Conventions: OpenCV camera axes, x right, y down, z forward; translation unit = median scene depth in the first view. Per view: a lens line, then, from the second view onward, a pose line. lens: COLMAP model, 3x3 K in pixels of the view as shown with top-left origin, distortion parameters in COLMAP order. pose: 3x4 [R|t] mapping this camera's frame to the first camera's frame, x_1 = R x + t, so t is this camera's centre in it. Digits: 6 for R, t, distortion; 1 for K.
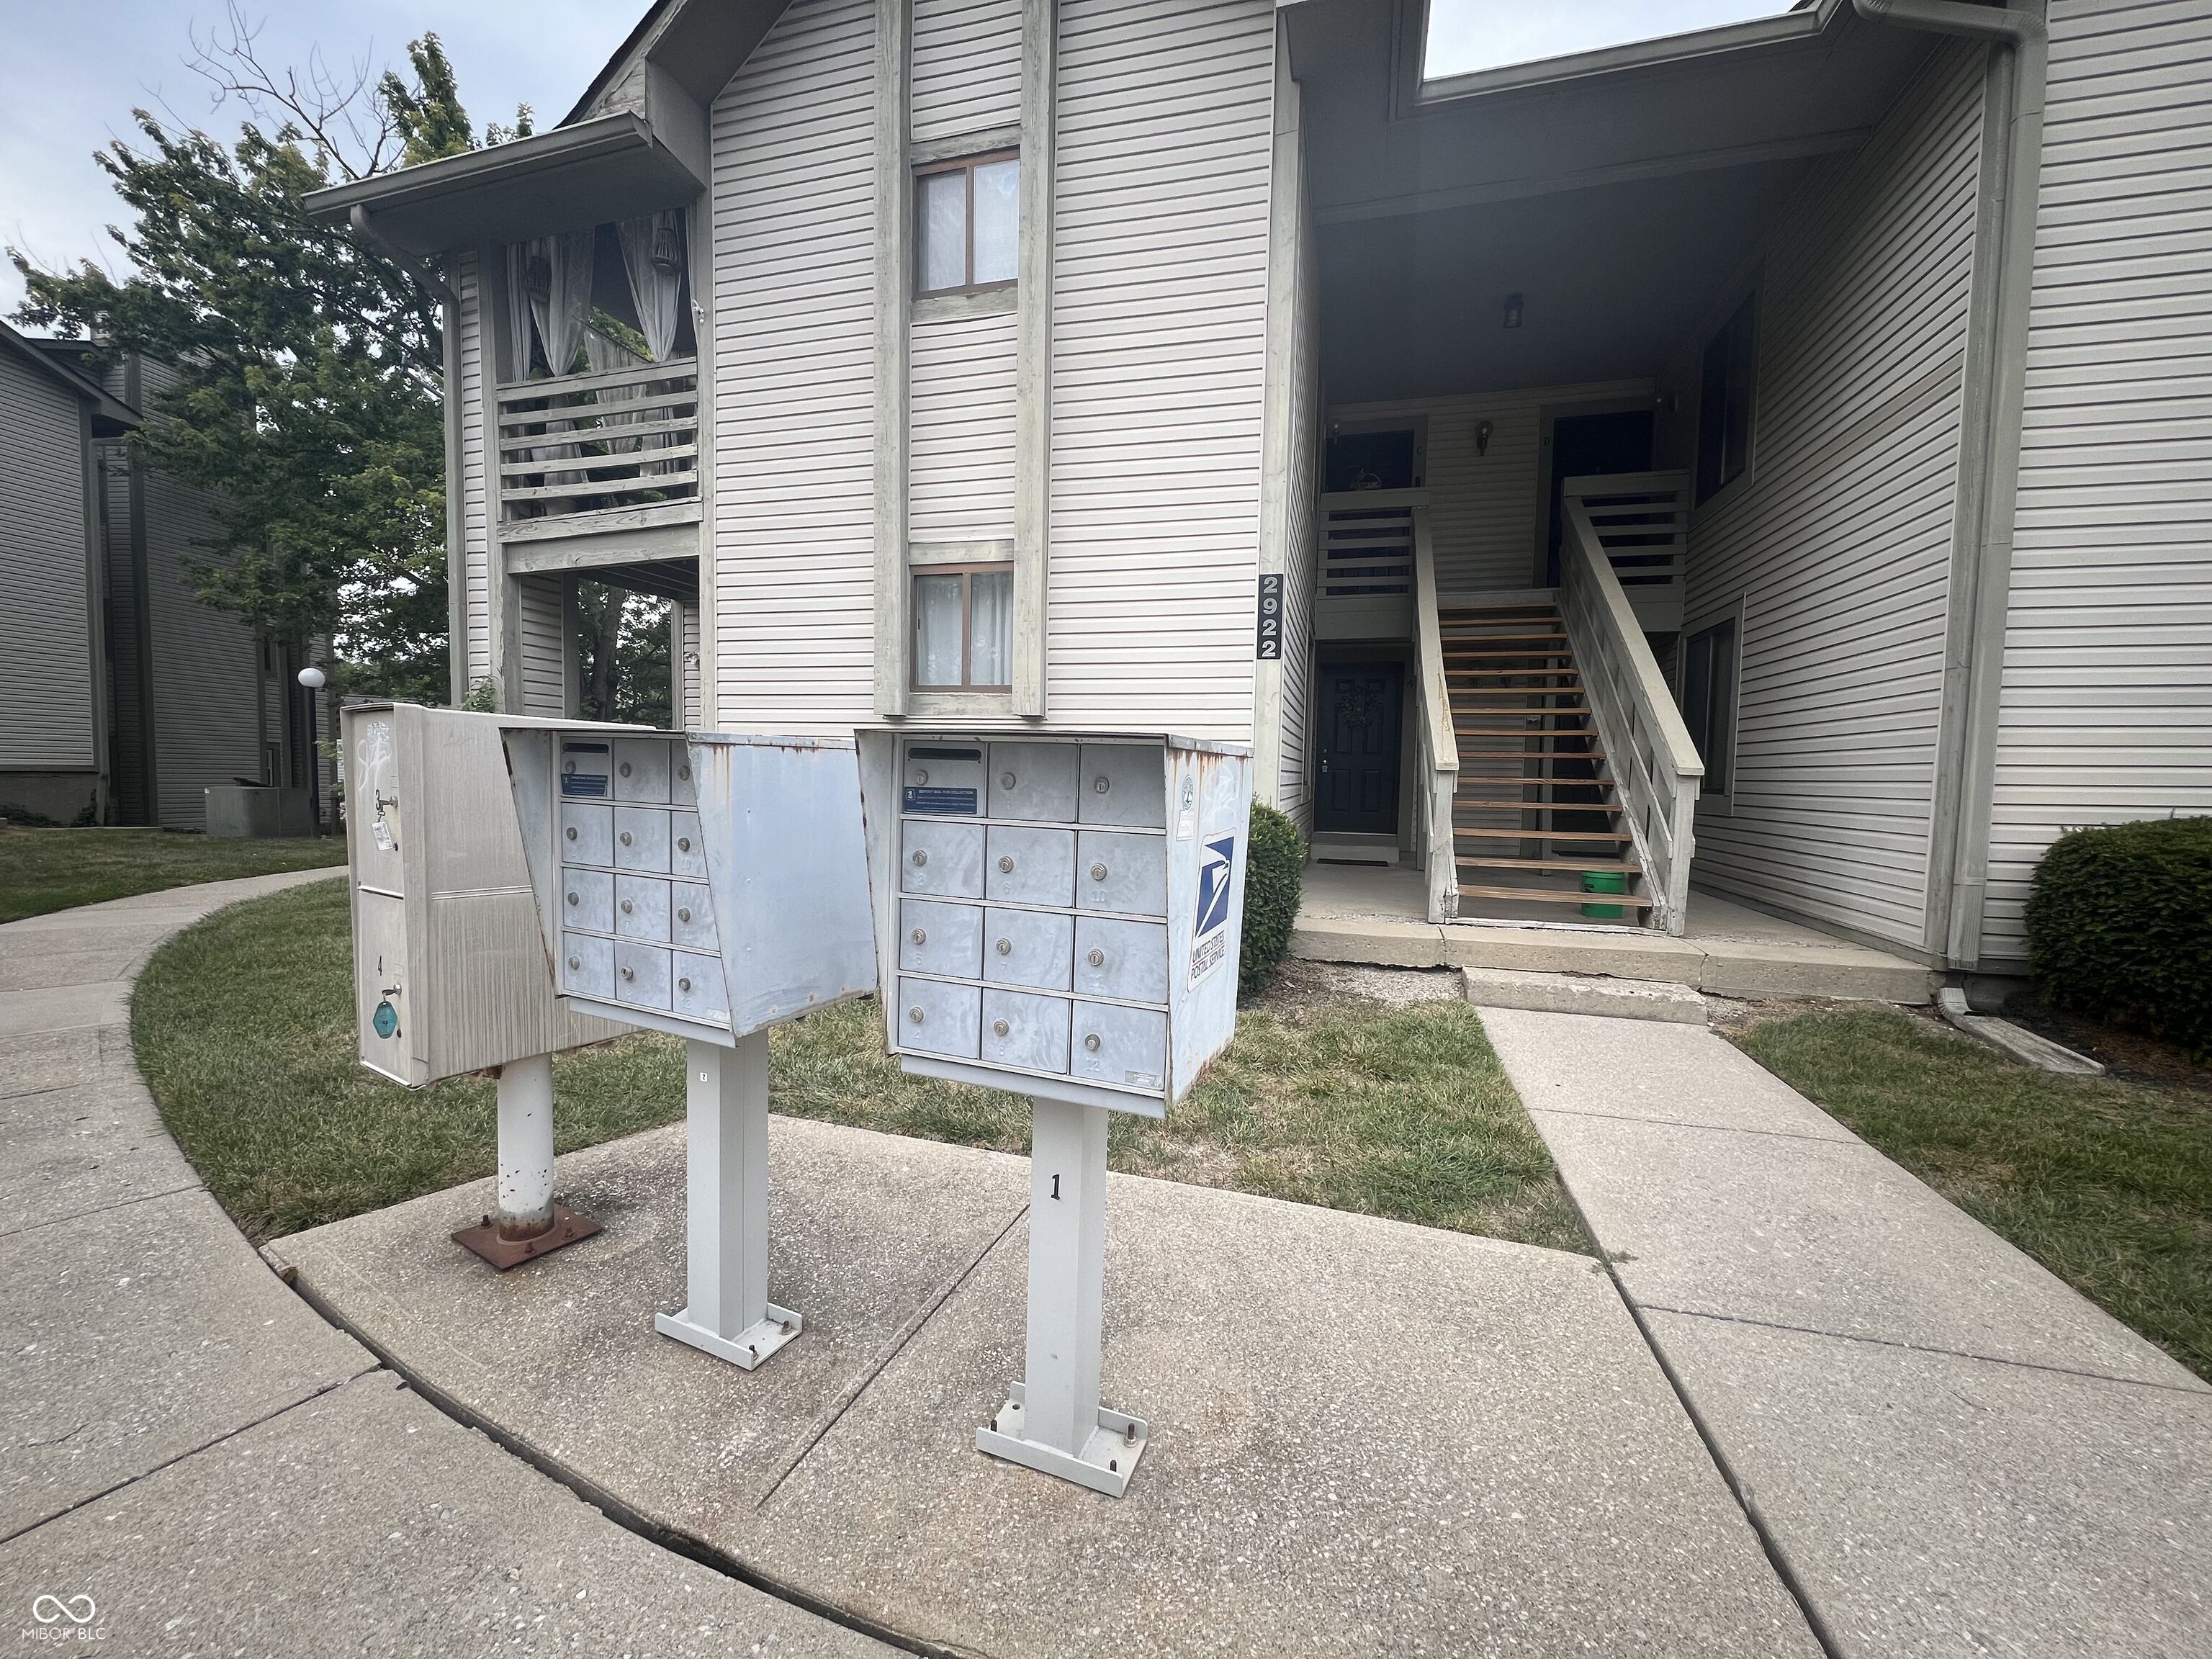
lens RADIAL K [[886.1, 0, 1110.7], [0, 886.1, 824.3], [0, 0, 1]] dist [0.002195, -0.000092]
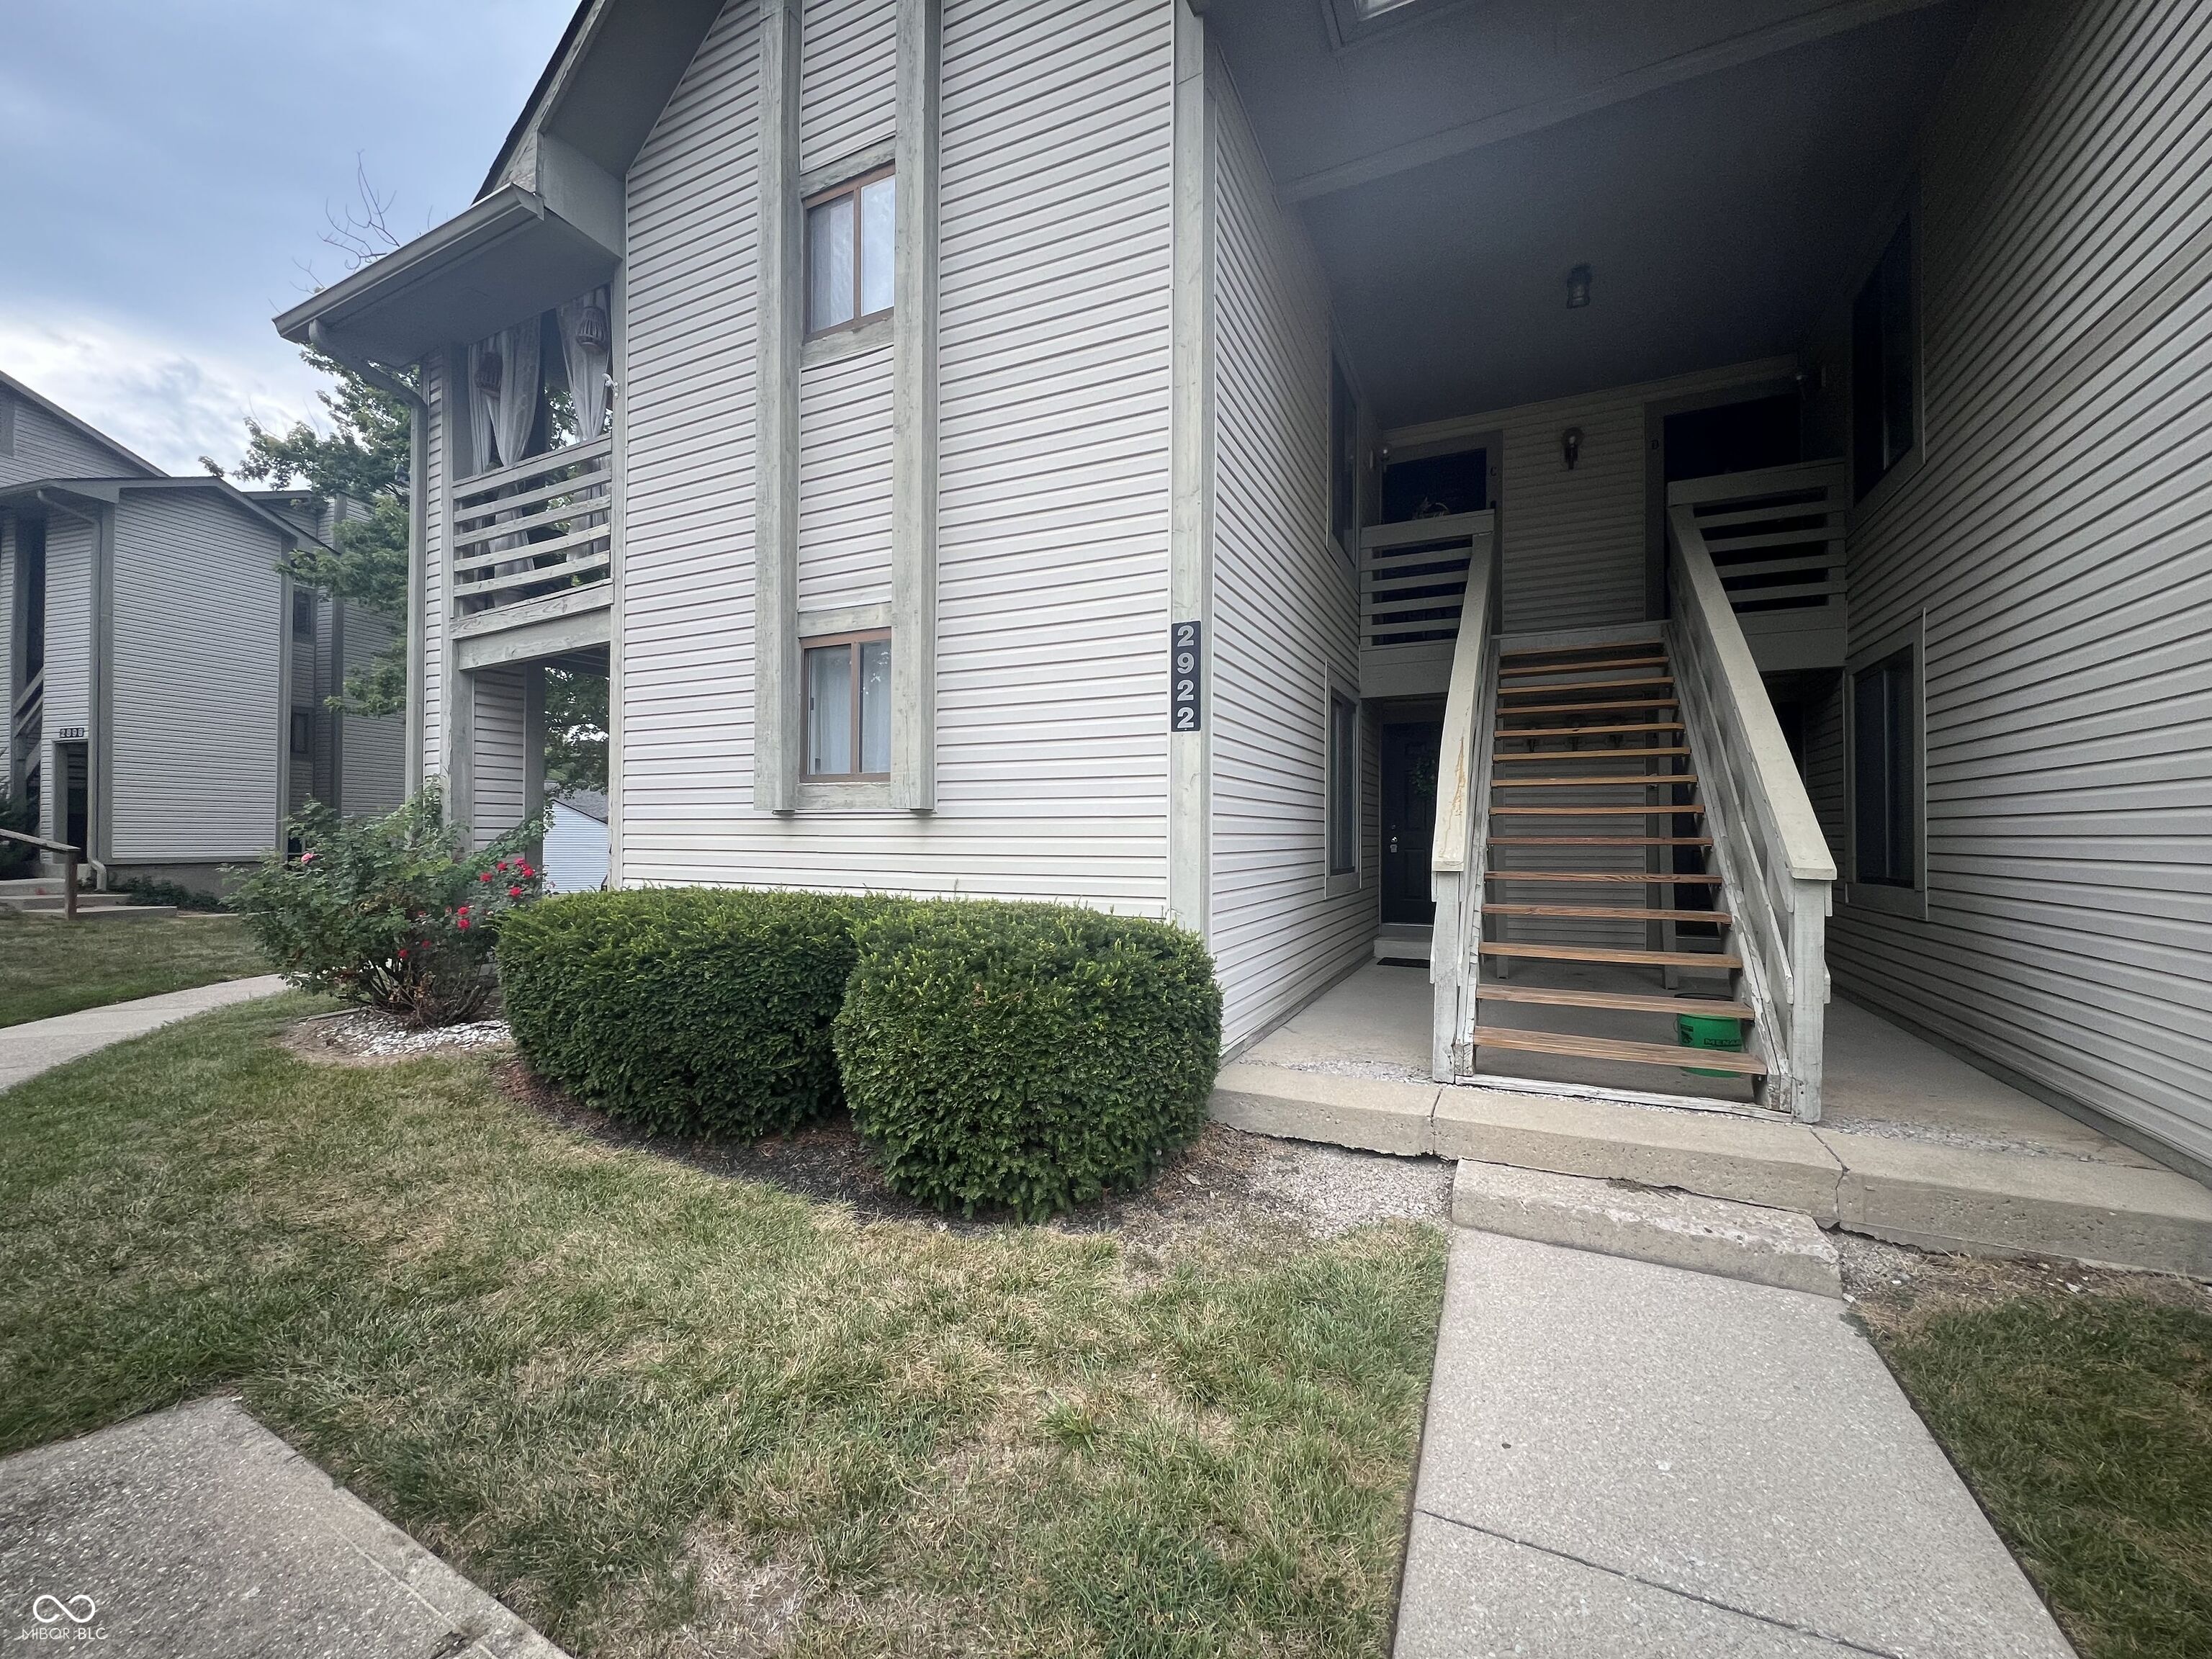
lens RADIAL K [[886.1, 0, 1106.8], [0, 886.1, 823.9], [0, 0, 1]] dist [0.002195, -0.000092]
pose [[0.983224, -0.018610, -0.181452, 0.229748], [0.005551, 0.997374, -0.072212, -0.047546], [0.182319, 0.069993, 0.980745, 0.222899]]
